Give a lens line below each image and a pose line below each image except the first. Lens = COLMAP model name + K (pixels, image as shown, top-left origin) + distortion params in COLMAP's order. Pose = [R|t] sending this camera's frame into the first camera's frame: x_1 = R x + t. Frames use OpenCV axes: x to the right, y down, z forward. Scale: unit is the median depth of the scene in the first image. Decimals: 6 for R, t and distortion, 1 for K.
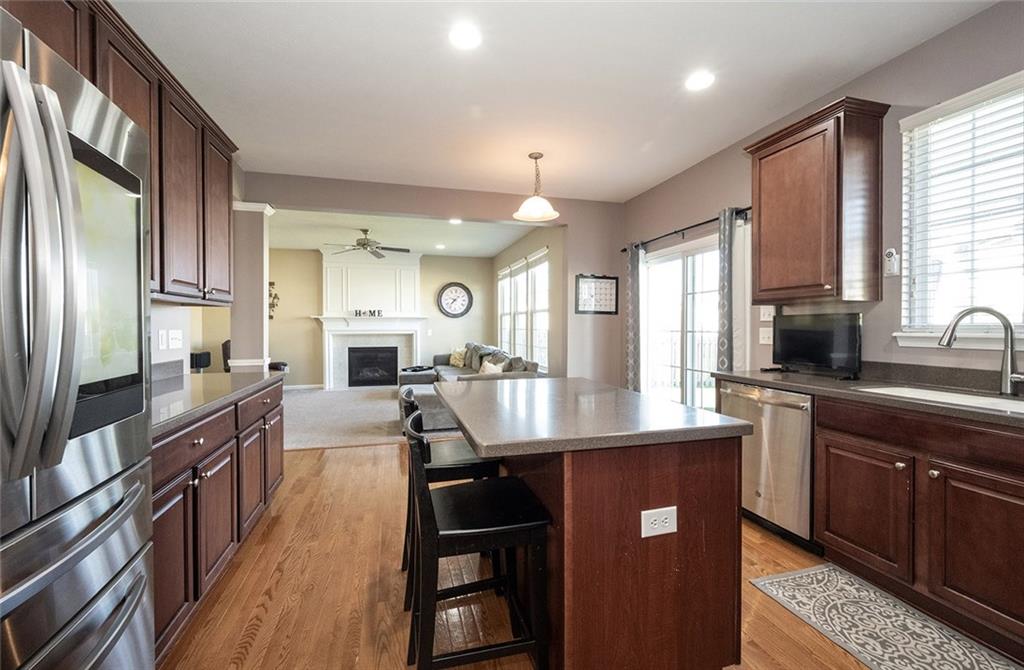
lens RADIAL K [[415.8, 0, 504.9], [0, 415.8, 330.8], [0, 0, 1]] dist [0.003587, 0.000519]
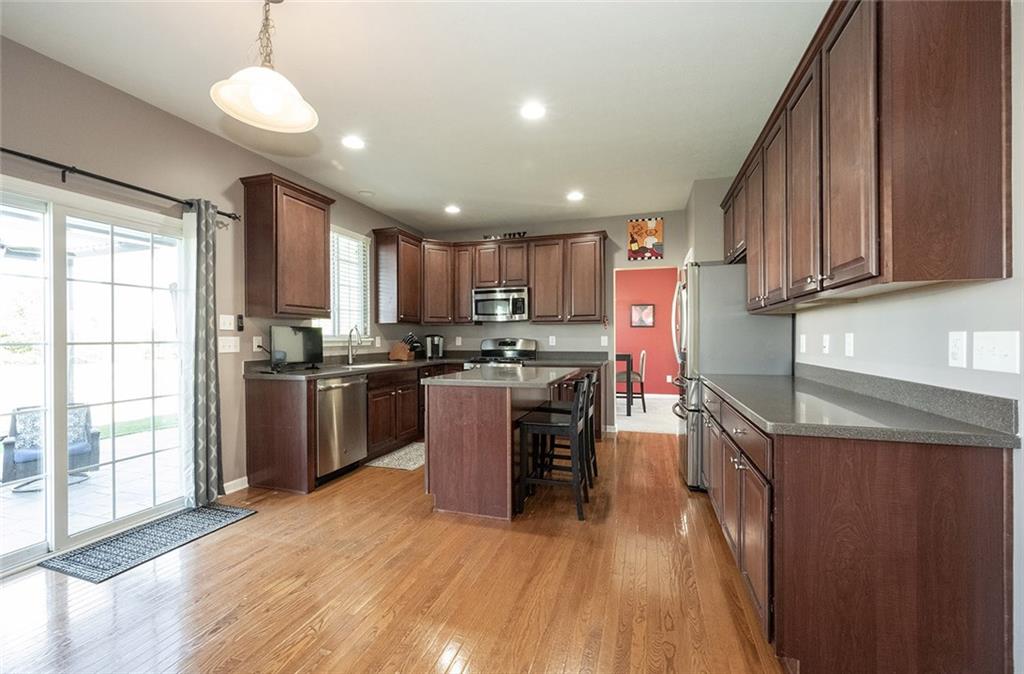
lens RADIAL K [[413.9, 0, 516.2], [0, 413.9, 340.7], [0, 0, 1]] dist [-0.004019, -0.000155]
pose [[-0.844103, 0.001309, 0.536179, -0.200727], [0.012607, 0.999769, 0.017407, -0.002045], [-0.536032, 0.021453, -0.843925, 0.575803]]
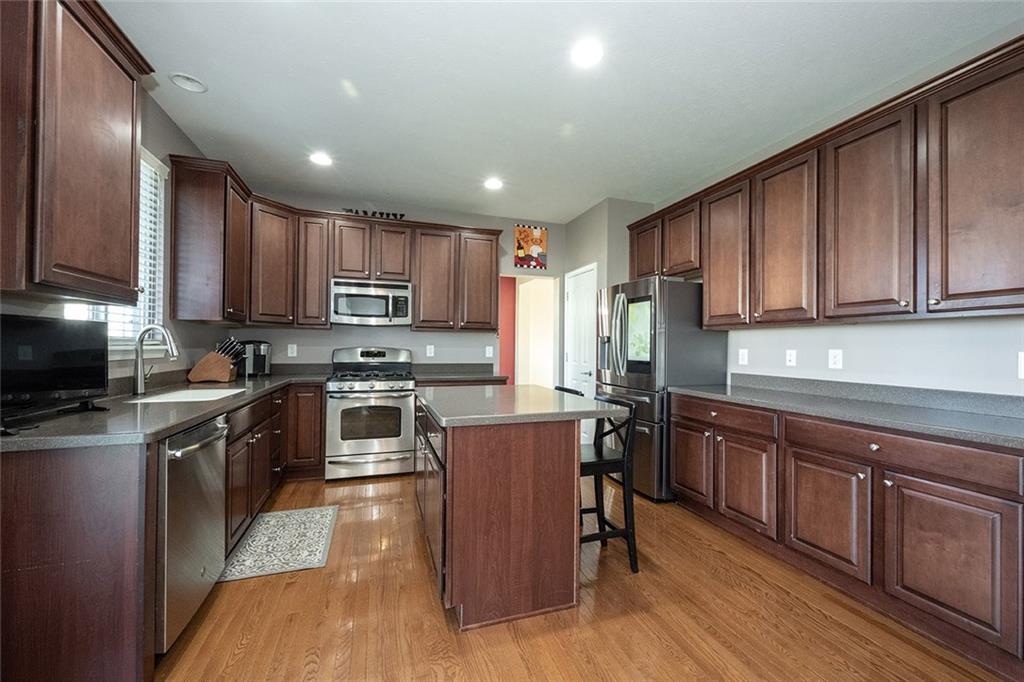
lens RADIAL K [[401.9, 0, 513.5], [0, 401.9, 345.8], [0, 0, 1]] dist [0.000495, -0.001234]
pose [[-0.997942, -0.008912, -0.063493, 0.036901], [-0.009575, 0.999903, 0.010147, -0.003334], [0.063396, 0.010734, -0.997931, 0.527473]]
